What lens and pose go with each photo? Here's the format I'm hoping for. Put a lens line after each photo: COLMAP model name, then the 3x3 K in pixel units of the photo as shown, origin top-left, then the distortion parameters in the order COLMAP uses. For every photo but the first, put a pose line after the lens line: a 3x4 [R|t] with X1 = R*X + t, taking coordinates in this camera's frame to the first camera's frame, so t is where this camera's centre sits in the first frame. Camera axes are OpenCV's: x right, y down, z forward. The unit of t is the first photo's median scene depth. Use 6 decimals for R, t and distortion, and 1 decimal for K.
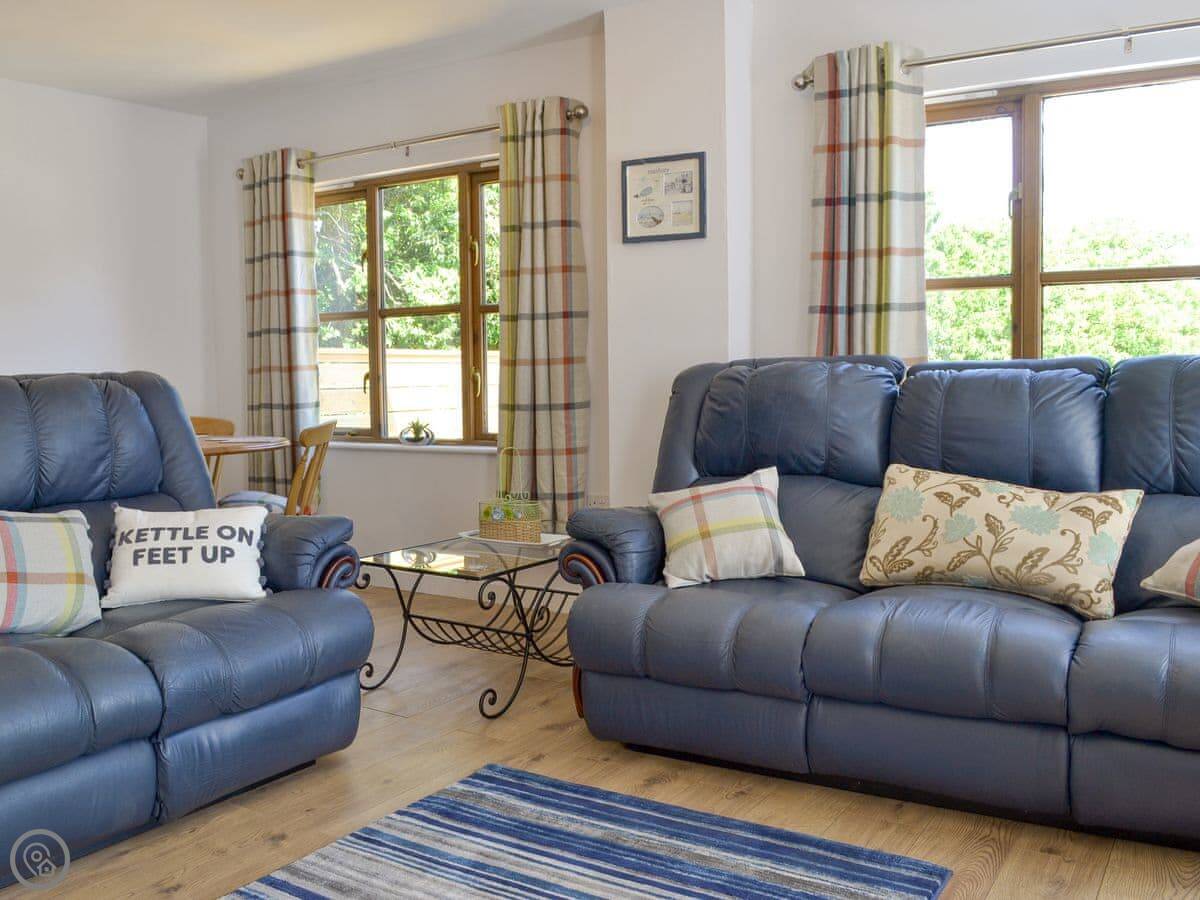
lens RADIAL K [[1138.0, 0, 600.0], [0, 1138.0, 450.0], [0, 0, 1]] dist [-0.066074, -0.003450]
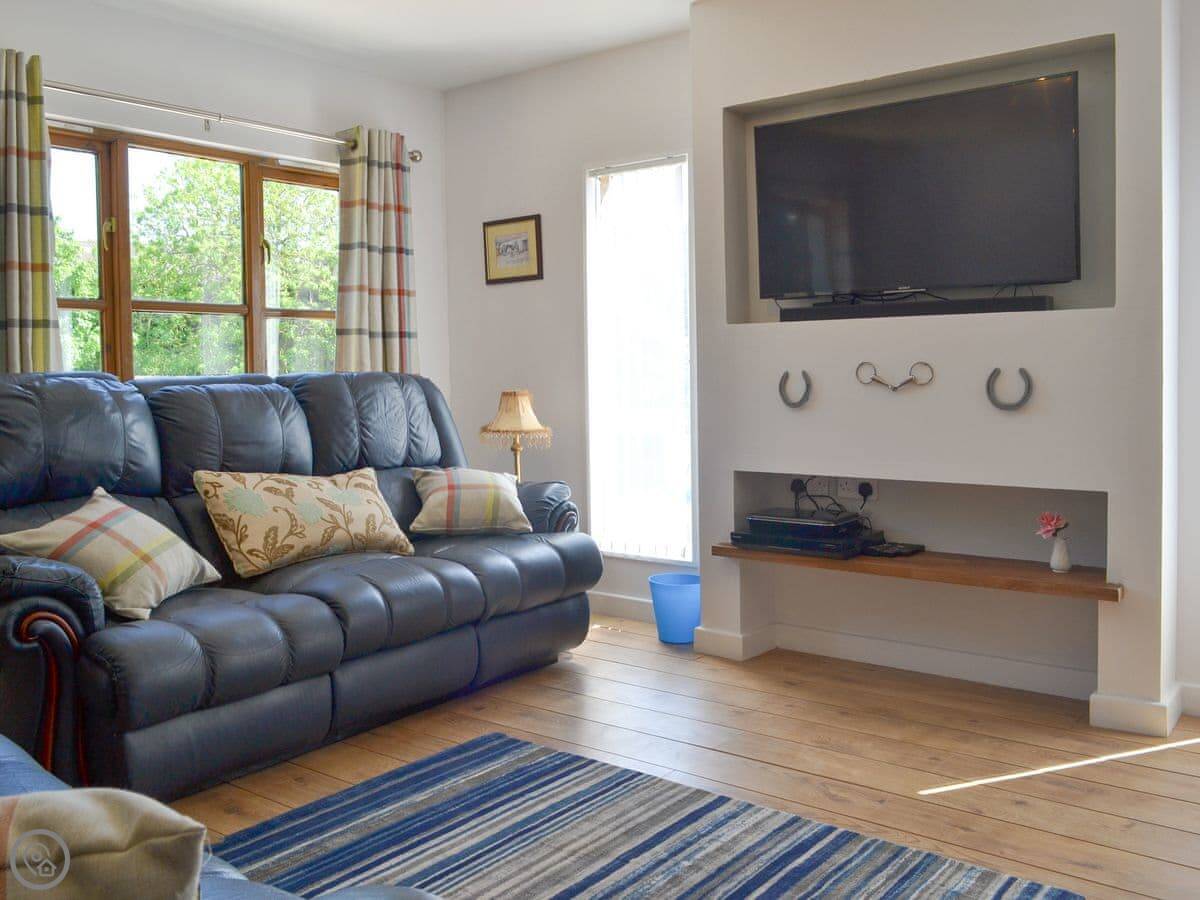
lens RADIAL K [[1068.5, 0, 597.2], [0, 1068.5, 399.7], [0, 0, 1]] dist [-0.006004, -0.005887]
pose [[0.083830, -0.014303, 0.996377, -0.843804], [0.087269, 0.996160, 0.006957, -0.033835], [-0.992651, 0.086370, 0.084757, 0.604890]]
